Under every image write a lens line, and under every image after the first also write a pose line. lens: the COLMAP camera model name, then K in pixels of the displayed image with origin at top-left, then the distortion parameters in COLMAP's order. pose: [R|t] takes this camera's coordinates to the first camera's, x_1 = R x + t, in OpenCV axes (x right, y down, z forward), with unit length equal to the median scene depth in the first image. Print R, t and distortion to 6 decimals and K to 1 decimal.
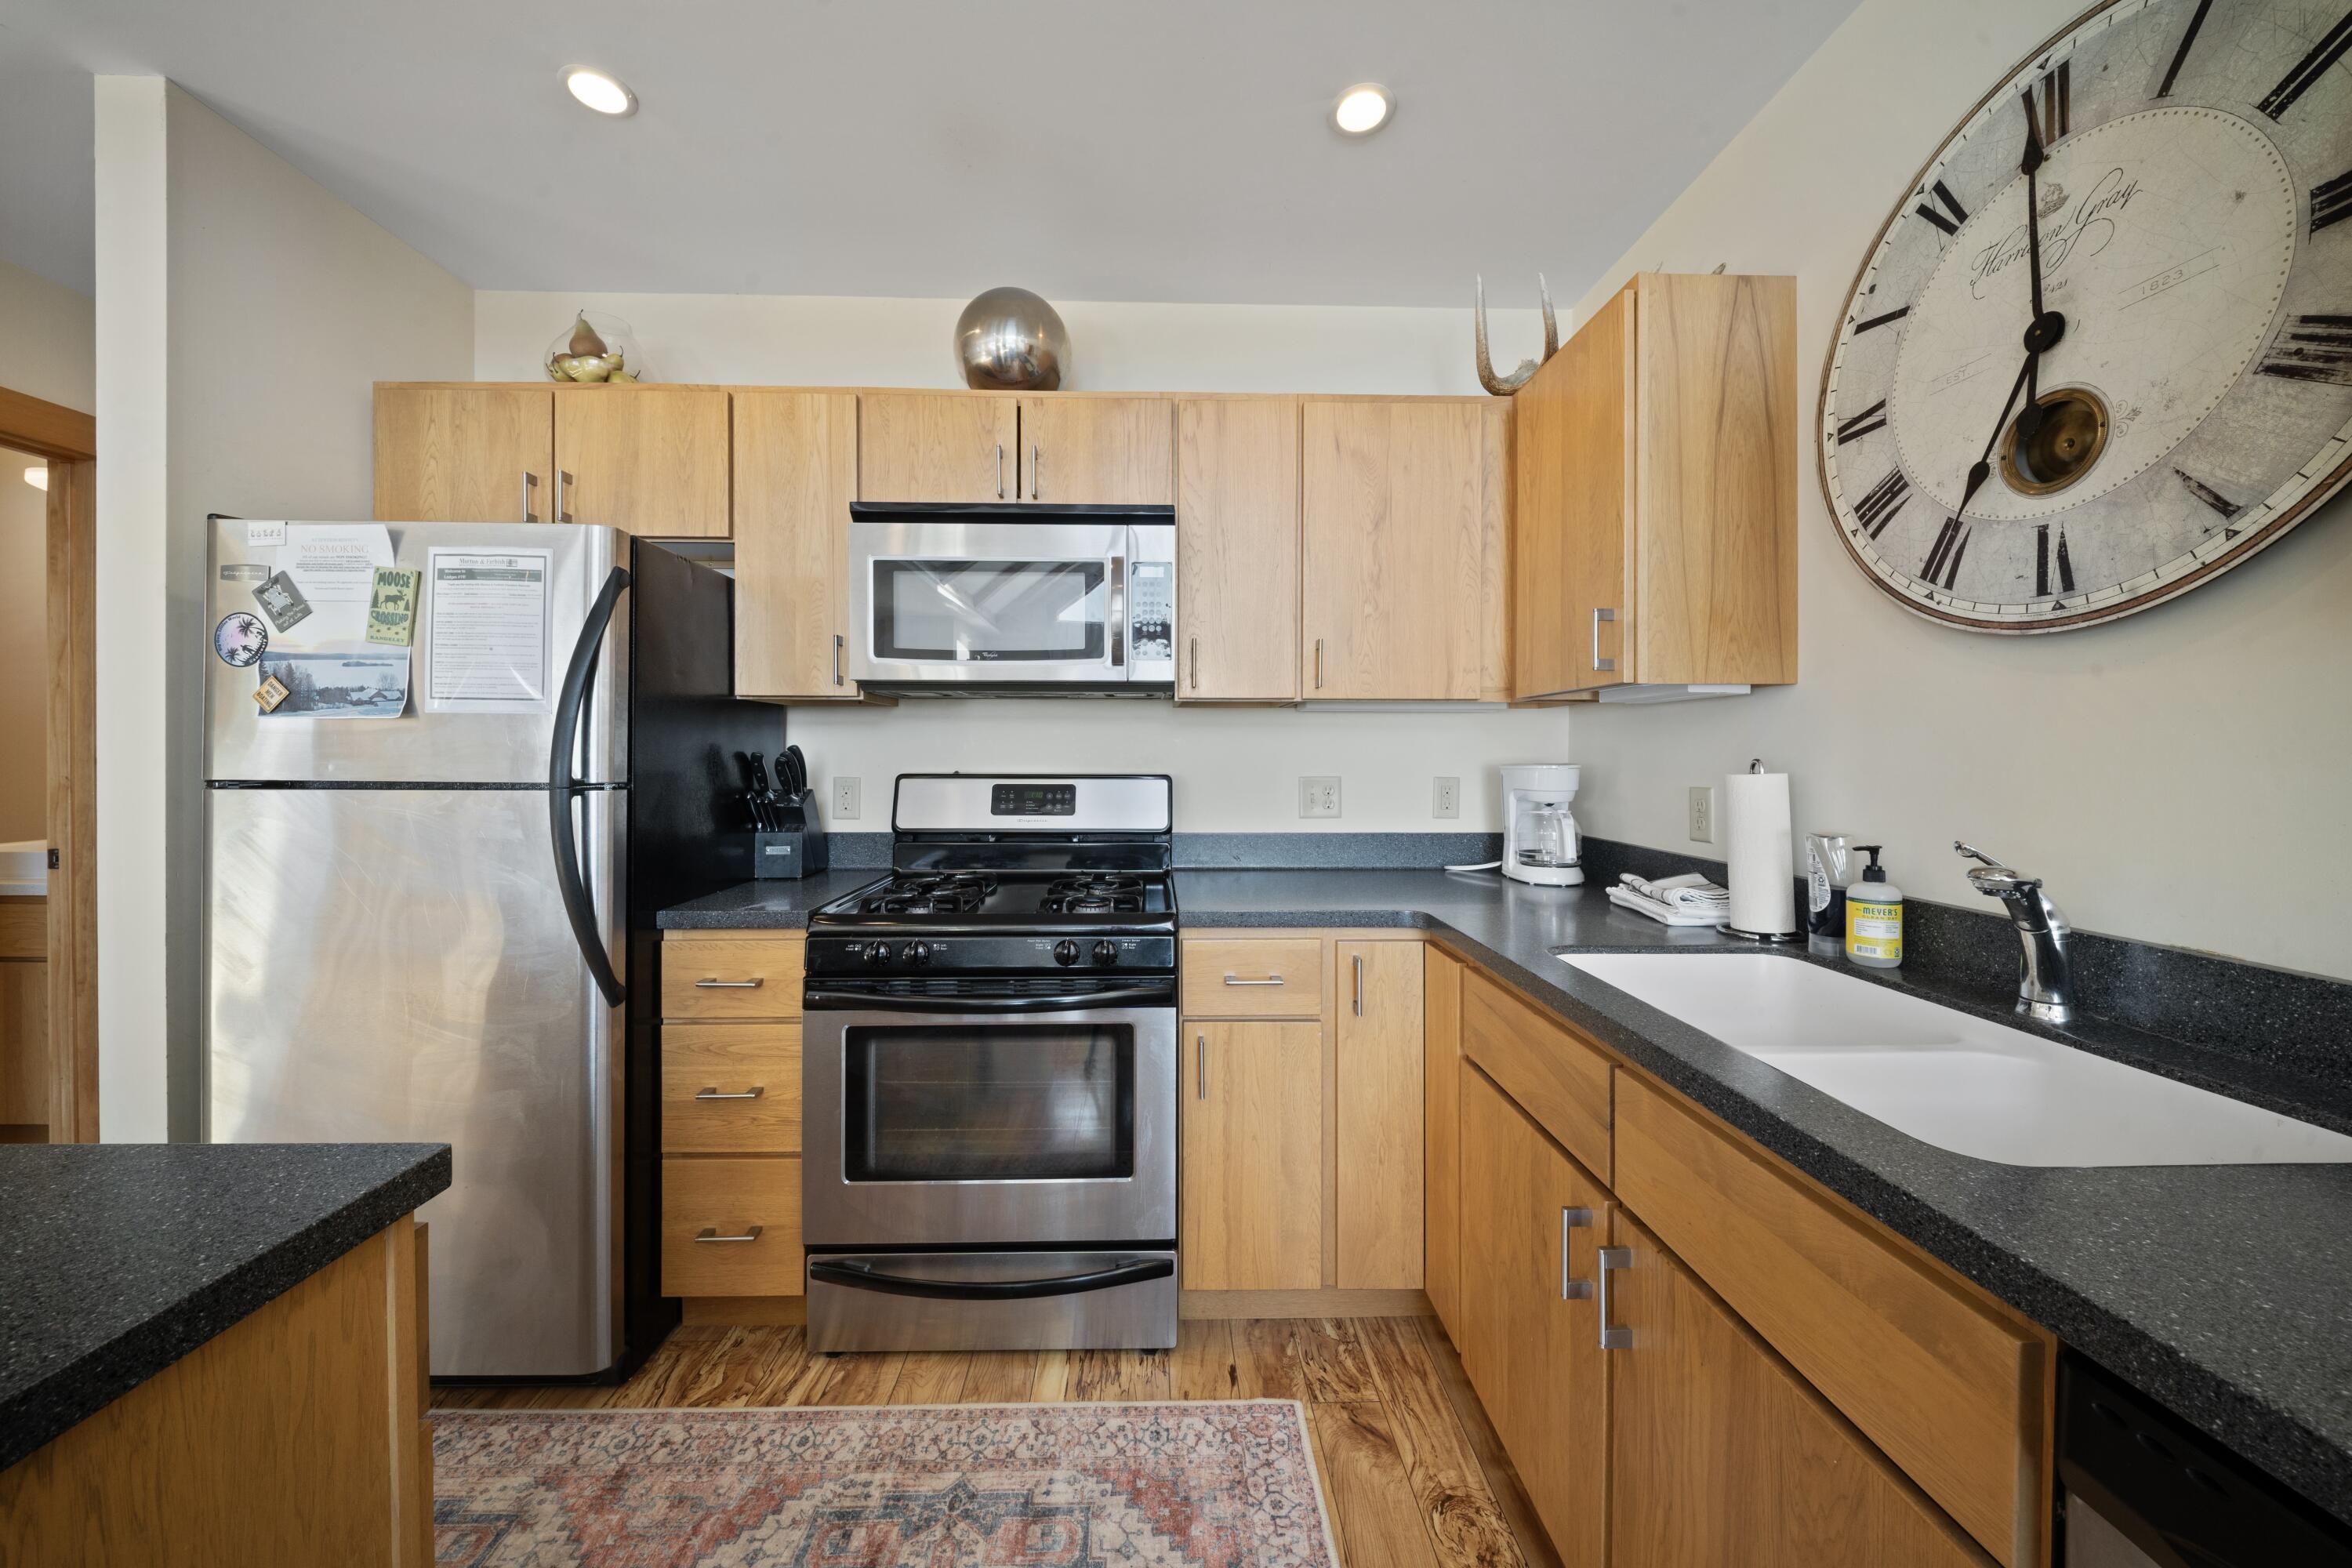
lens RADIAL K [[827.1, 0, 1168.6], [0, 827.1, 753.3], [0, 0, 1]] dist [0.000847, -0.002758]
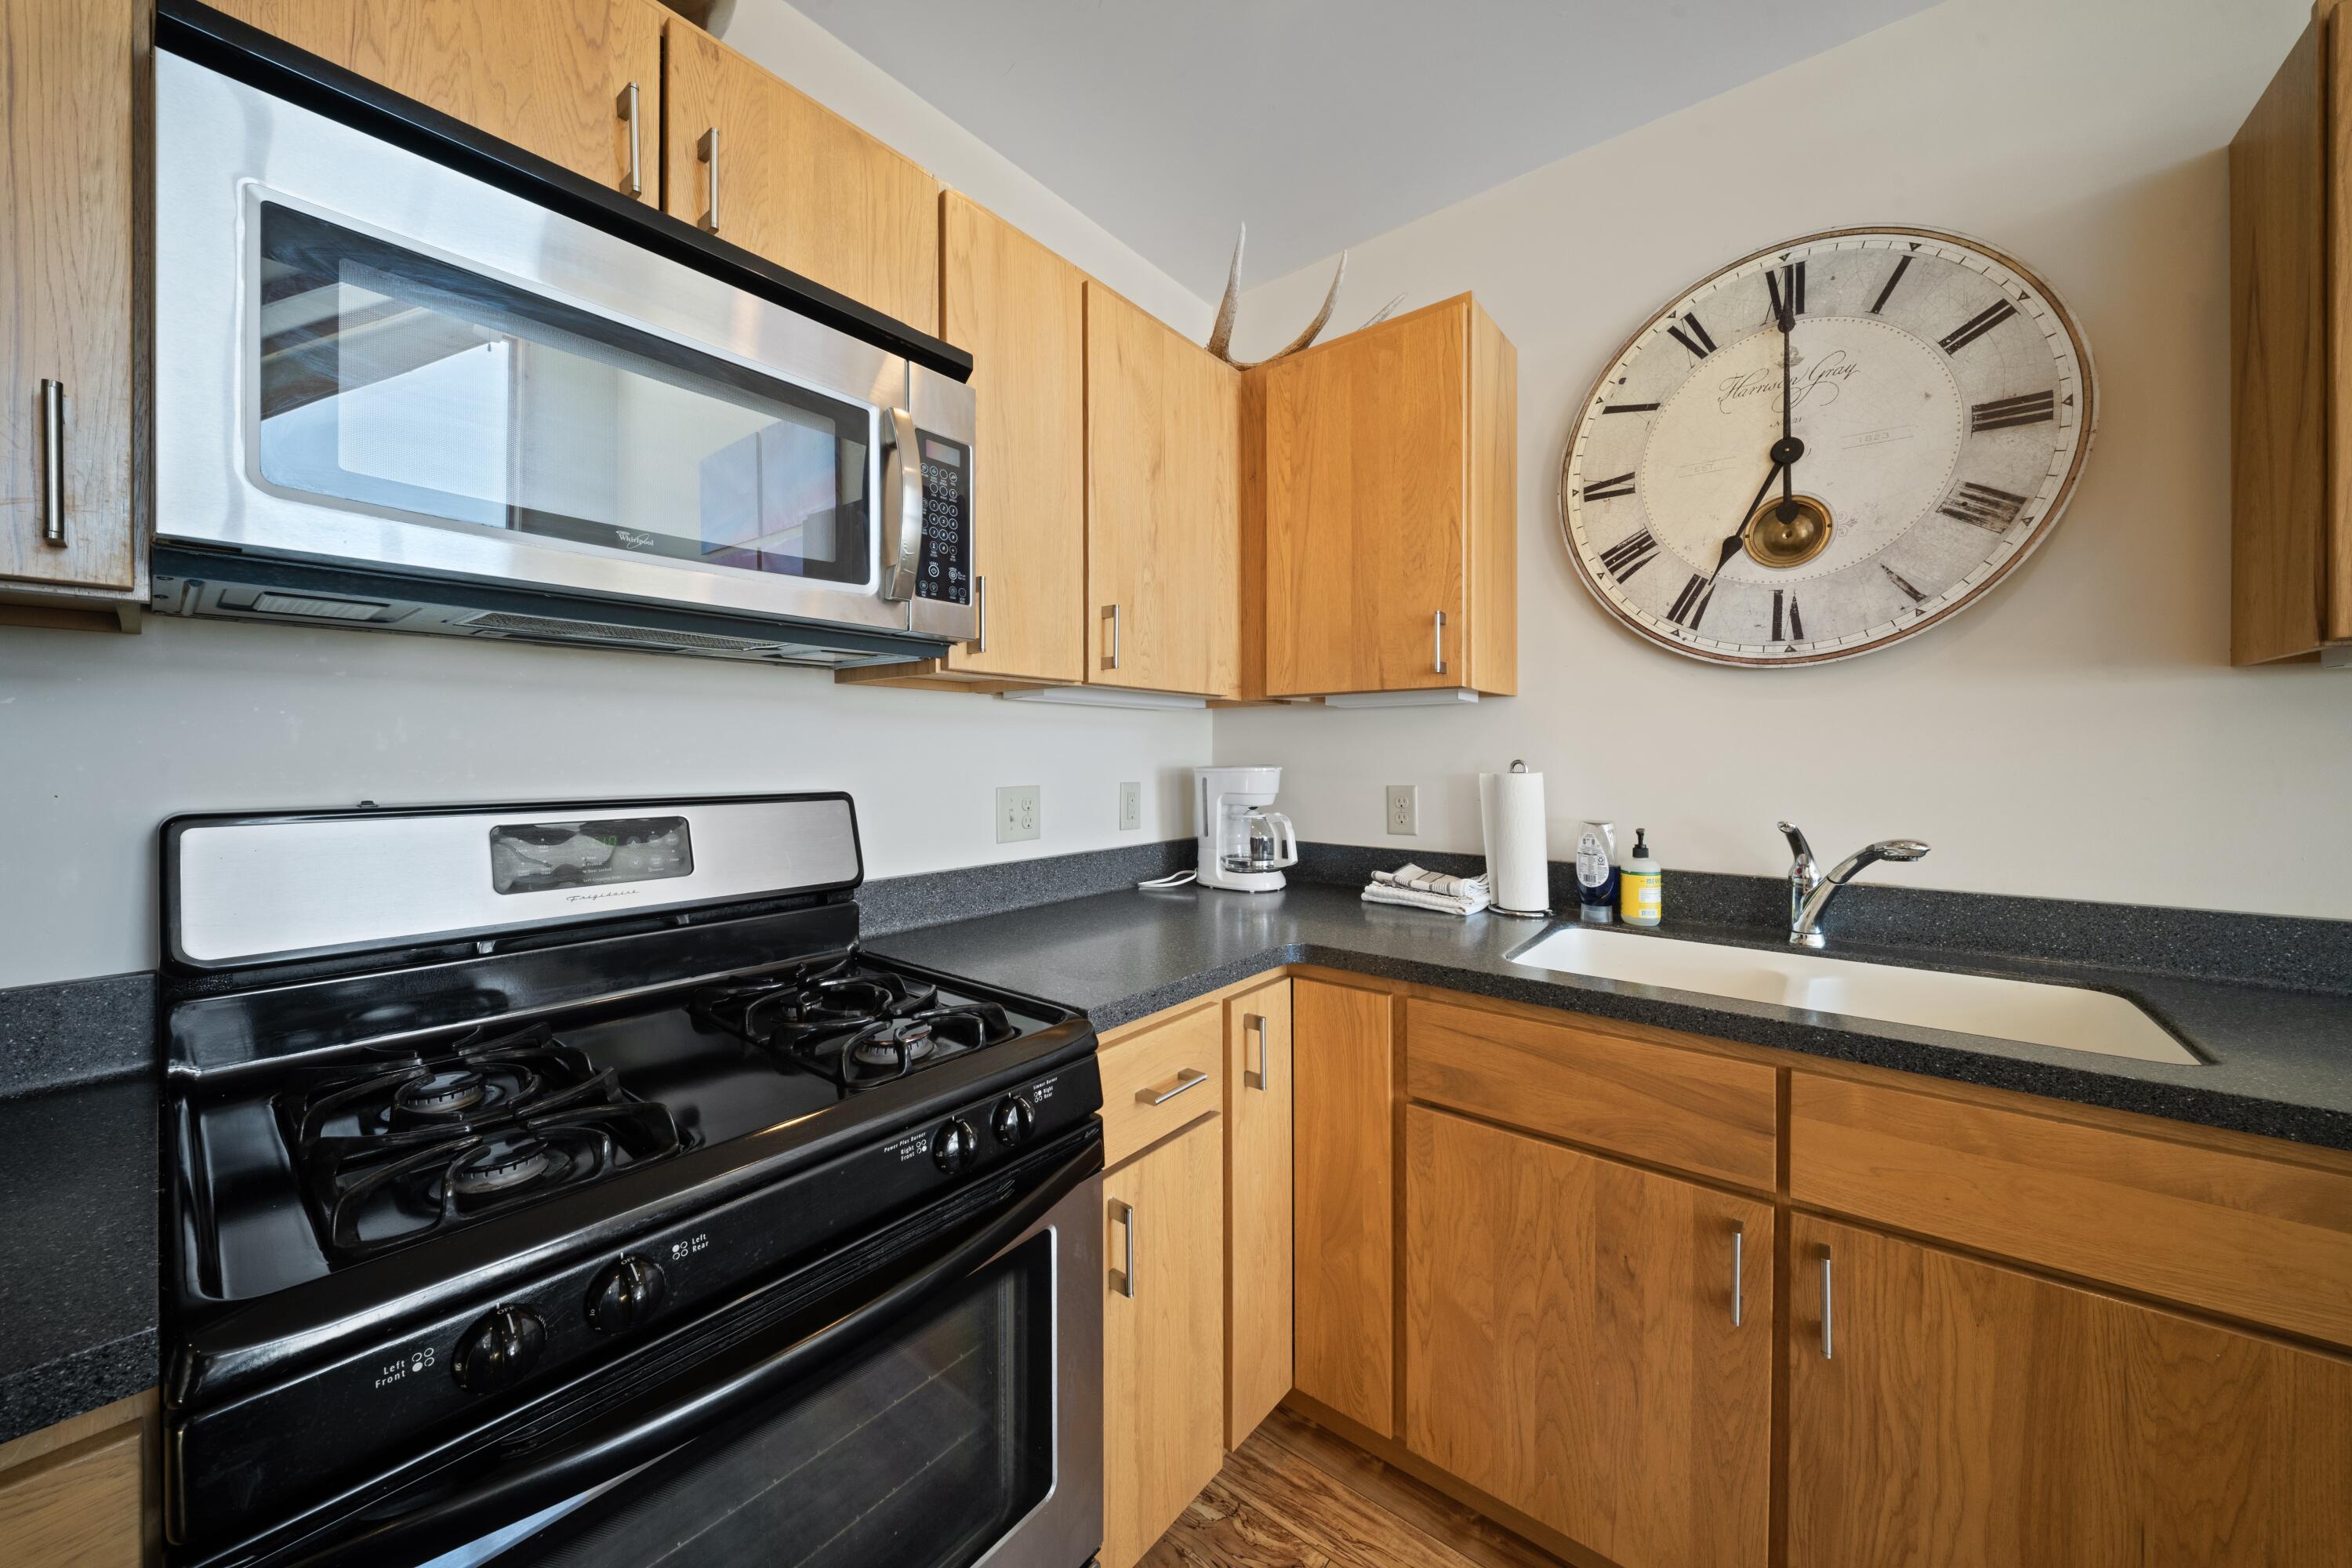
lens RADIAL K [[822.8, 0, 1170.1], [0, 822.8, 759.1], [0, 0, 1]] dist [0.015647, -0.014561]
pose [[0.646978, -0.006881, 0.762478, -0.475454], [0.003350, 0.999975, 0.006181, -0.002902], [-0.762501, -0.001445, 0.646985, 0.628442]]
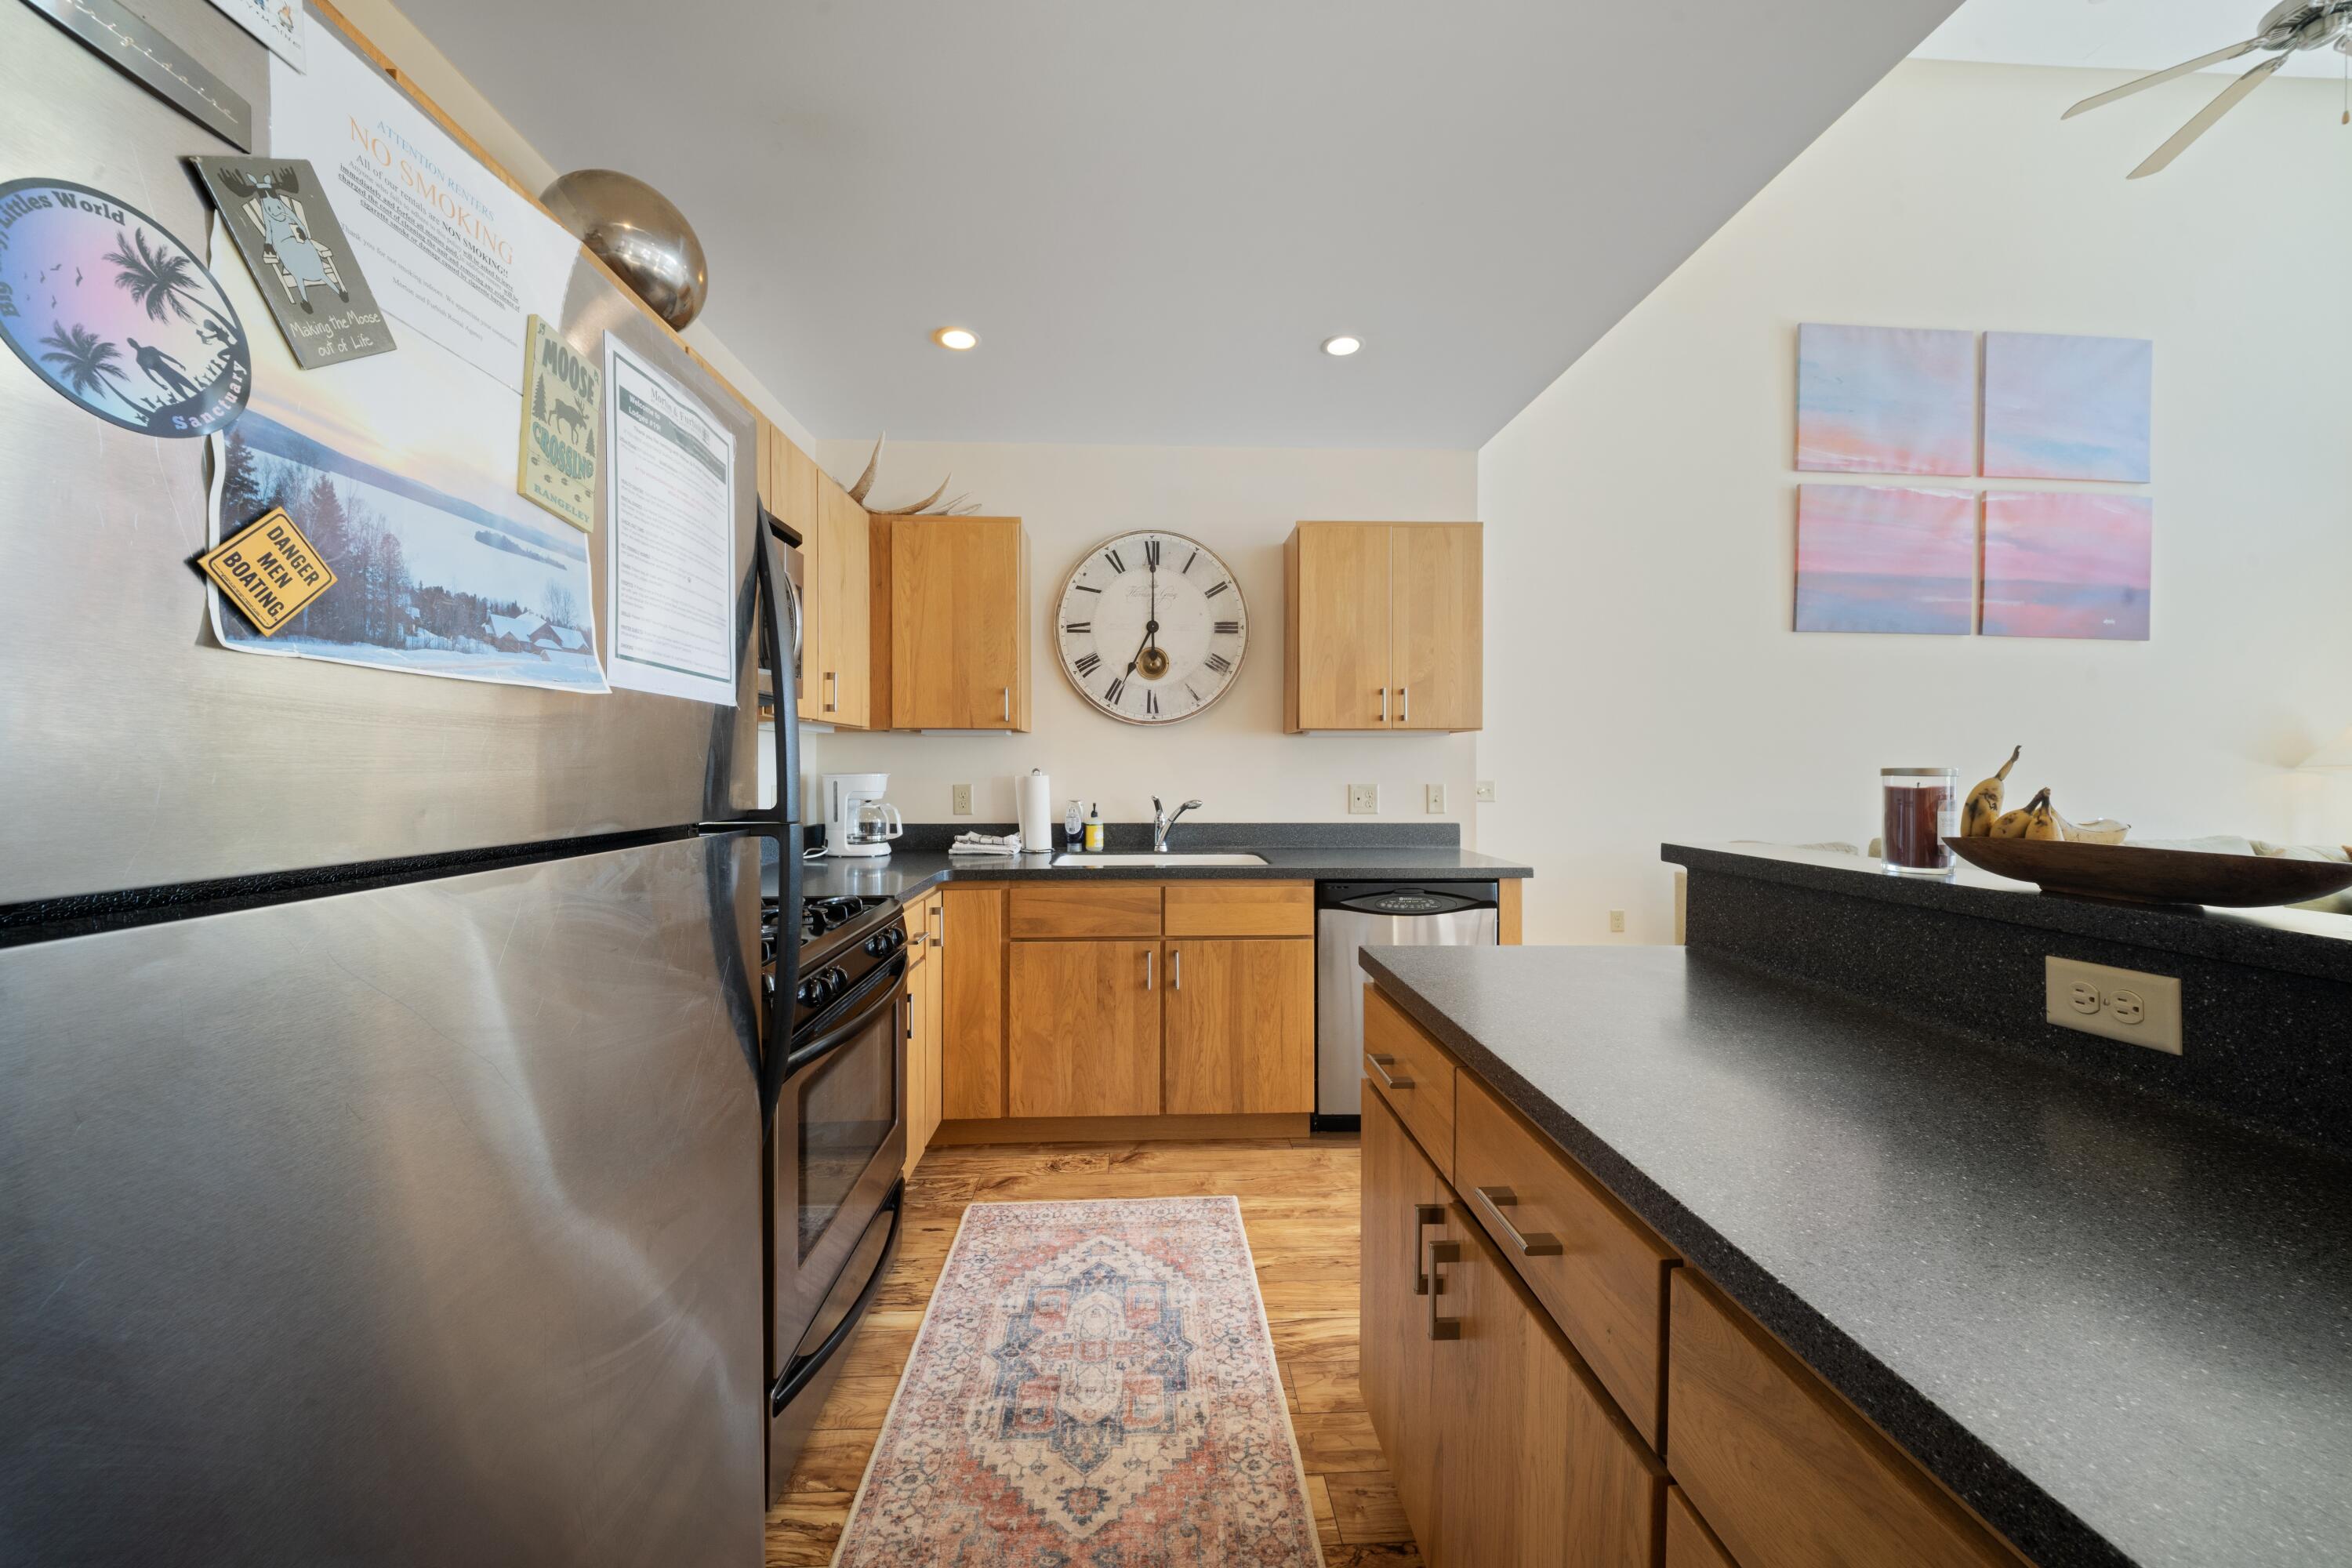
lens RADIAL K [[817.1, 0, 1167.0], [0, 817.1, 763.1], [0, 0, 1]] dist [-0.000013, -0.000024]
pose [[-0.012570, 0.000696, 0.999921, -1.369906], [0.001032, 0.999999, -0.000683, -0.004891], [-0.999920, 0.001023, -0.012570, 0.694586]]
